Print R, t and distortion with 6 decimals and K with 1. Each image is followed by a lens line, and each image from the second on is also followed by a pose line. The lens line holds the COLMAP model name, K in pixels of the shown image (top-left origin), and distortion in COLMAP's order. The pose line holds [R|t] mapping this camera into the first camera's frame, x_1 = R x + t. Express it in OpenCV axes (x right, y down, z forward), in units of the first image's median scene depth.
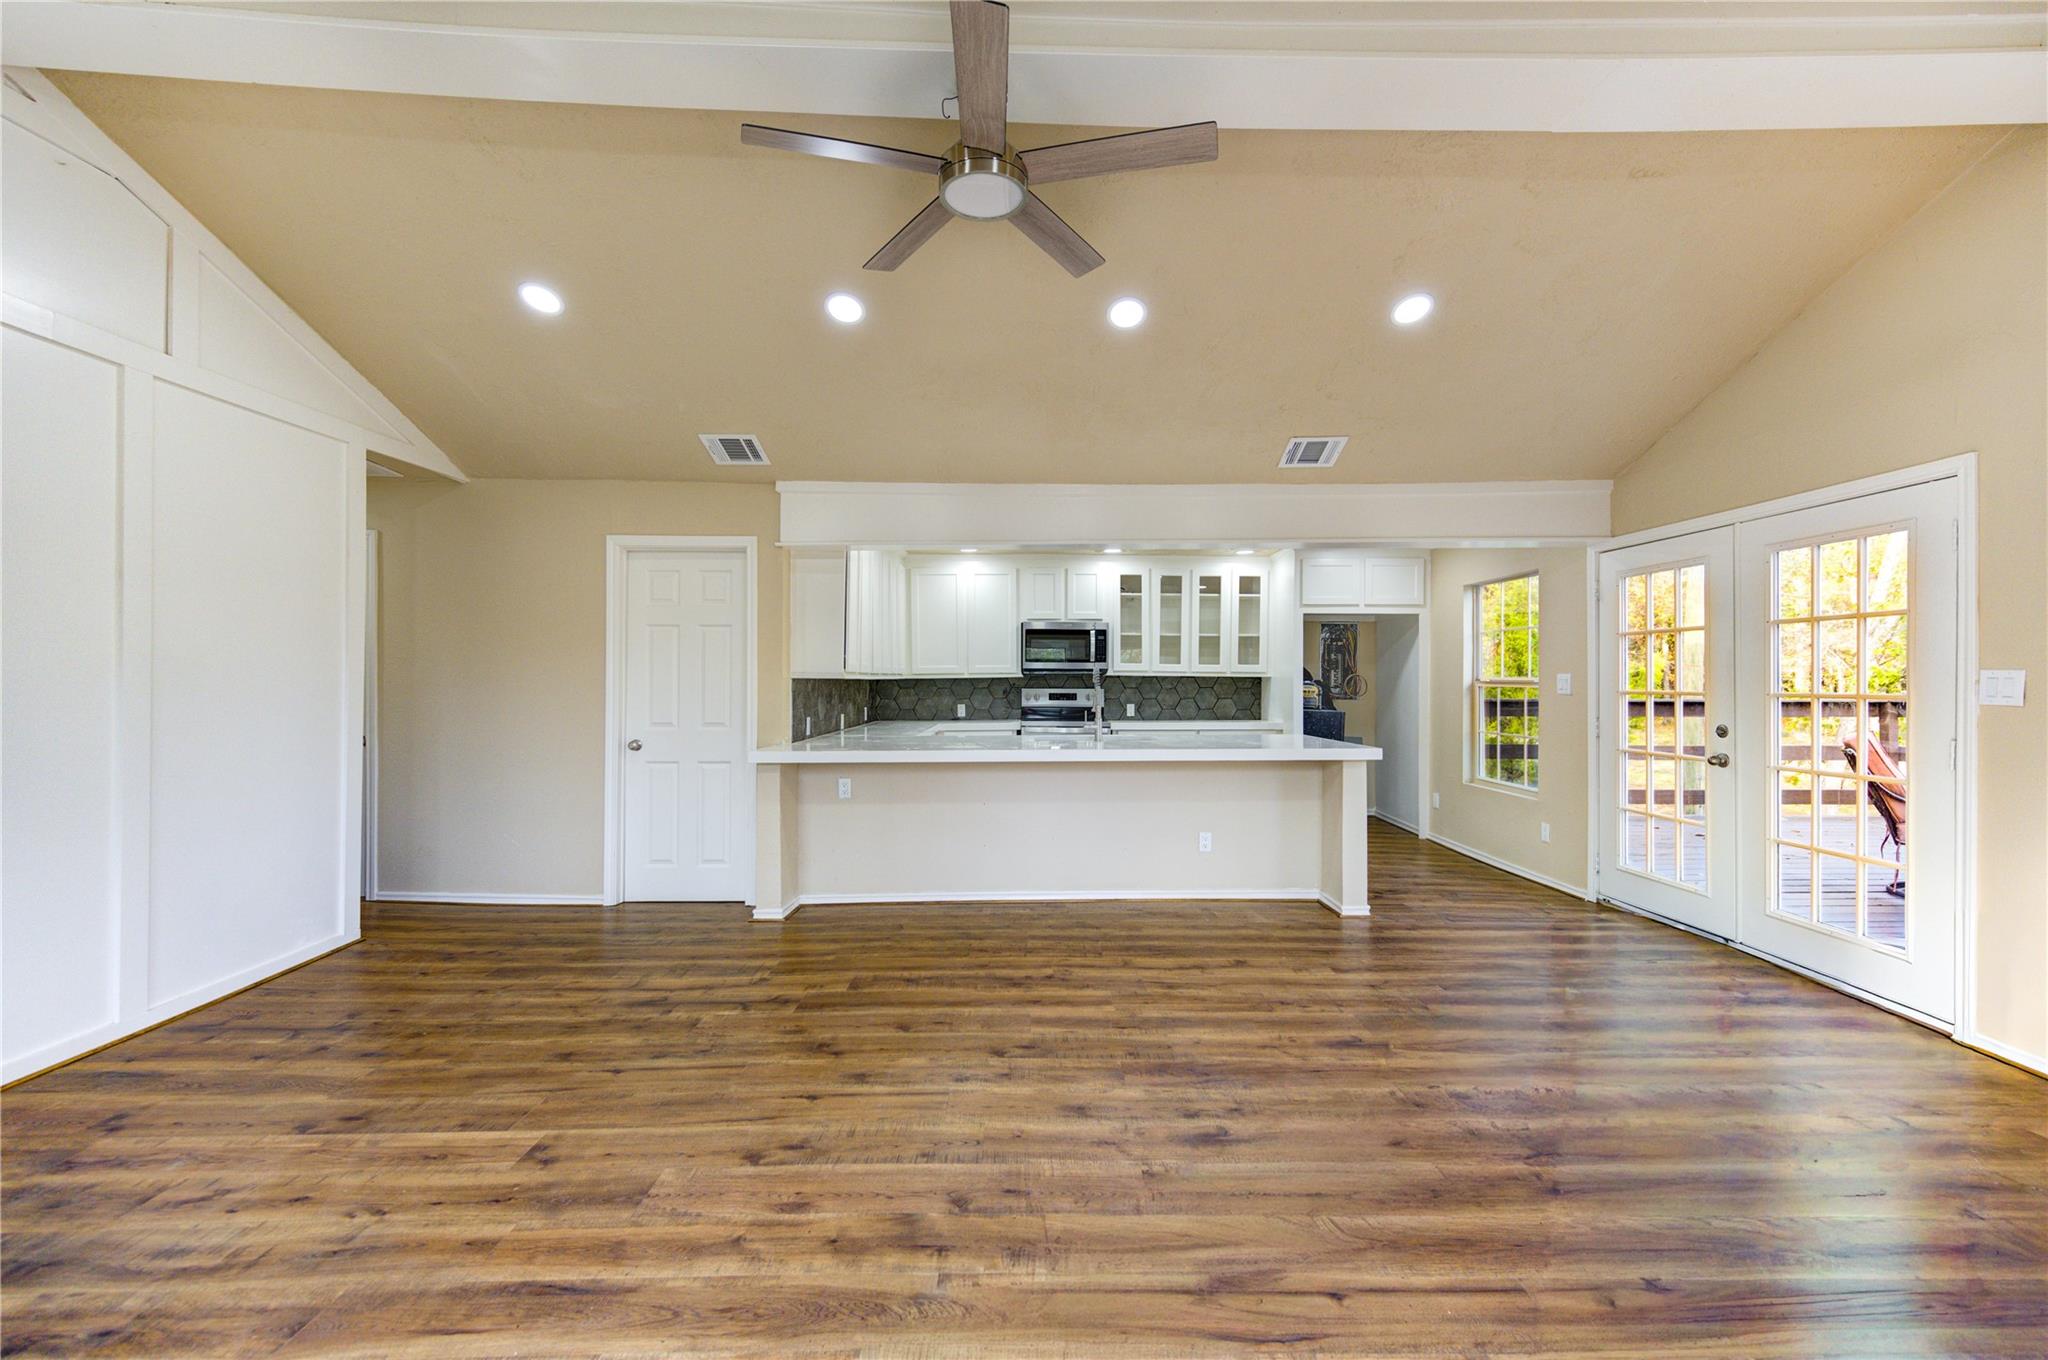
lens RADIAL K [[797.4, 0, 1038.9], [0, 797.4, 682.7], [0, 0, 1]] dist [0.001105, -0.000402]
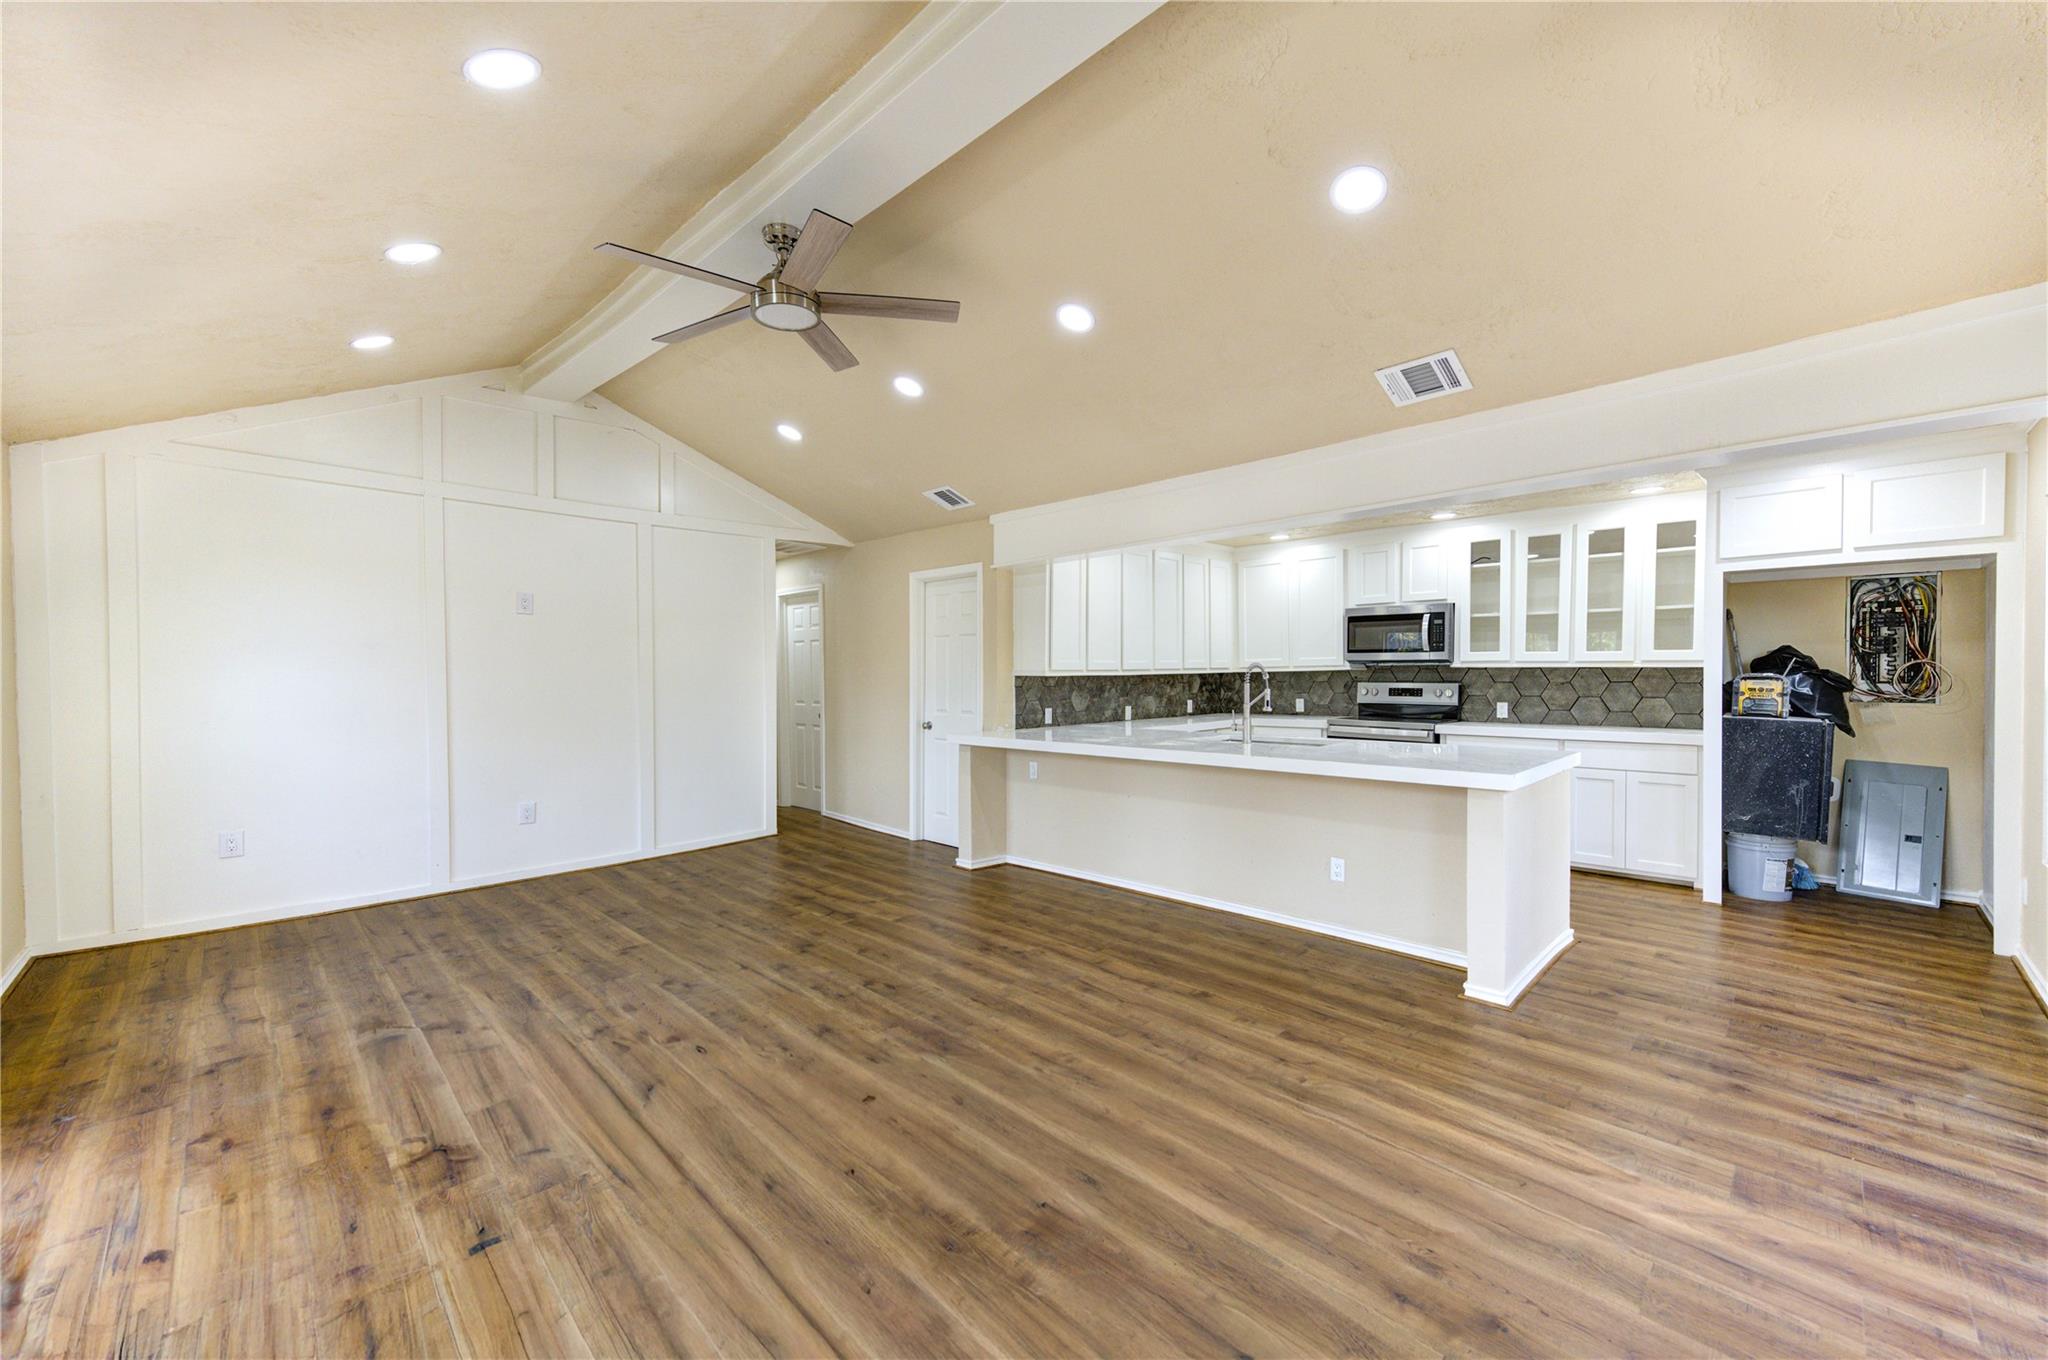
lens RADIAL K [[797.4, 0, 1038.9], [0, 797.4, 682.7], [0, 0, 1]] dist [0.001105, -0.000402]
pose [[0.701139, 0.004700, -0.713009, 0.615590], [0.007187, 0.999881, 0.013658, -0.012095], [0.712989, -0.014700, 0.701021, 0.195150]]
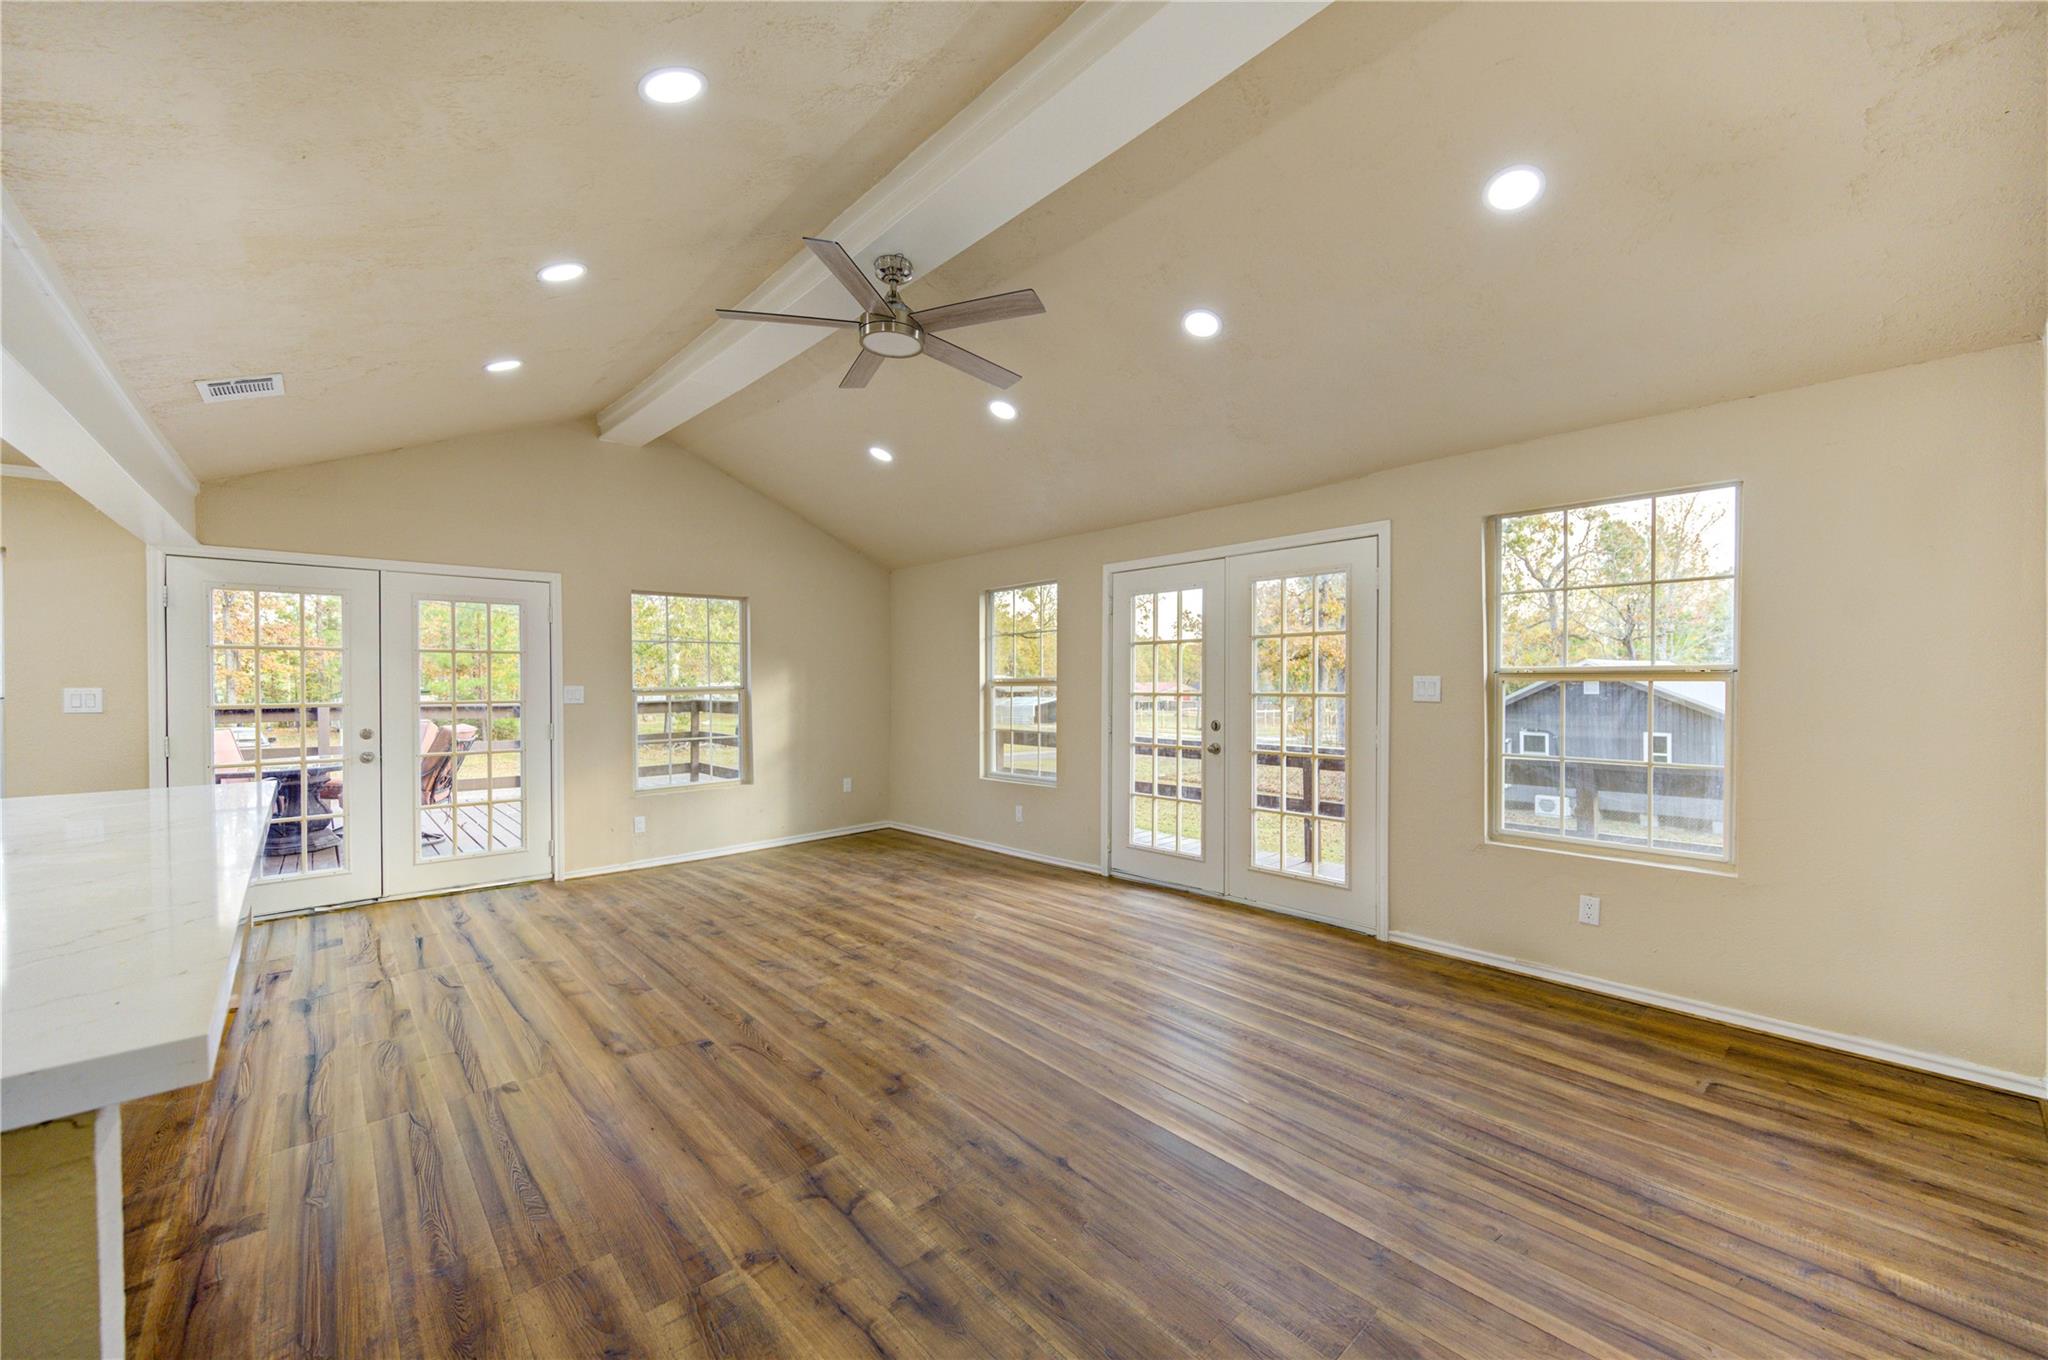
lens RADIAL K [[797.4, 0, 1038.9], [0, 797.4, 682.7], [0, 0, 1]] dist [0.001105, -0.000402]
pose [[-0.662756, -0.007074, 0.748802, -0.663723], [0.000826, 0.999948, 0.010178, -0.019860], [-0.748835, 0.007364, -0.662715, 0.913115]]
